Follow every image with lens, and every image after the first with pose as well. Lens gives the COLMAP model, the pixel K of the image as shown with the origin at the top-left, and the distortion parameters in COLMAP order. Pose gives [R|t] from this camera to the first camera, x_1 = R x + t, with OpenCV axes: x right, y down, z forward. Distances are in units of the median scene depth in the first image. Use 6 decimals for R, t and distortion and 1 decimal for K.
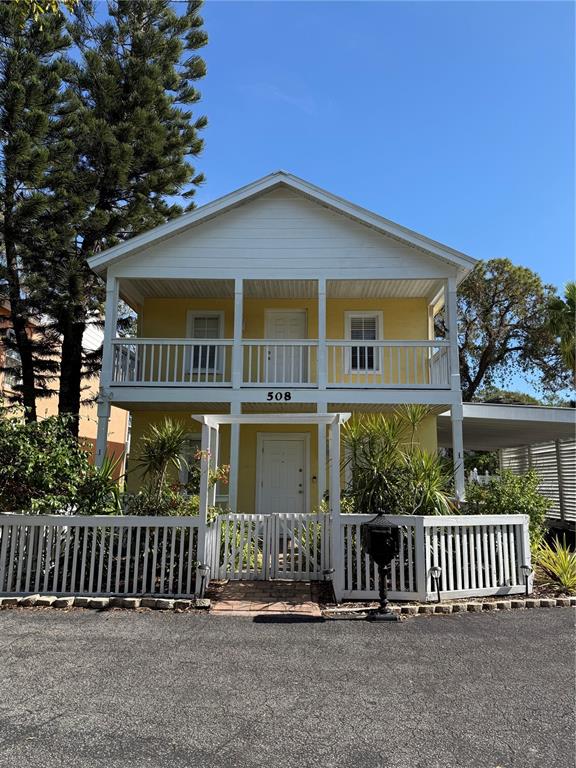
lens RADIAL K [[542.8, 0, 288.3], [0, 542.8, 380.0], [0, 0, 1]] dist [0.059698, -0.034296]
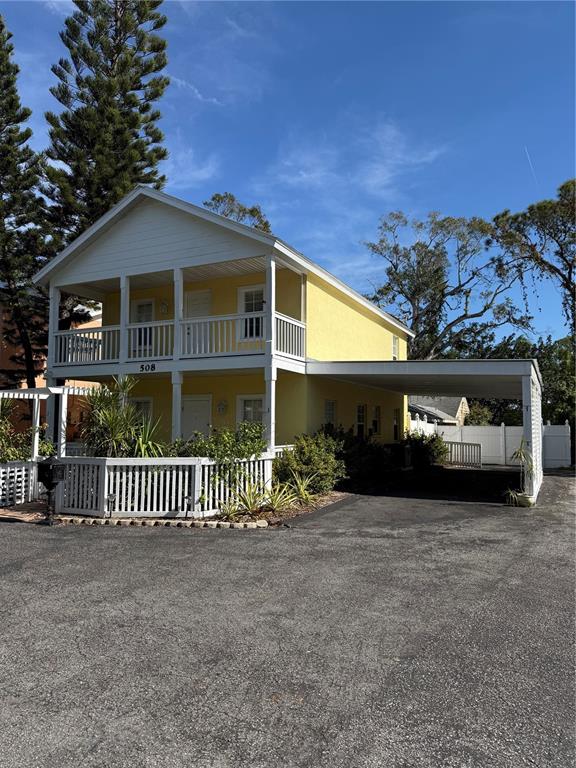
lens RADIAL K [[542.8, 0, 291.2], [0, 542.8, 387.4], [0, 0, 1]] dist [0.059698, -0.034296]
pose [[0.907704, -0.039243, -0.417773, 0.792250], [0.079696, 0.993618, 0.079824, 0.000500], [0.411974, -0.105751, 0.905038, -0.020708]]
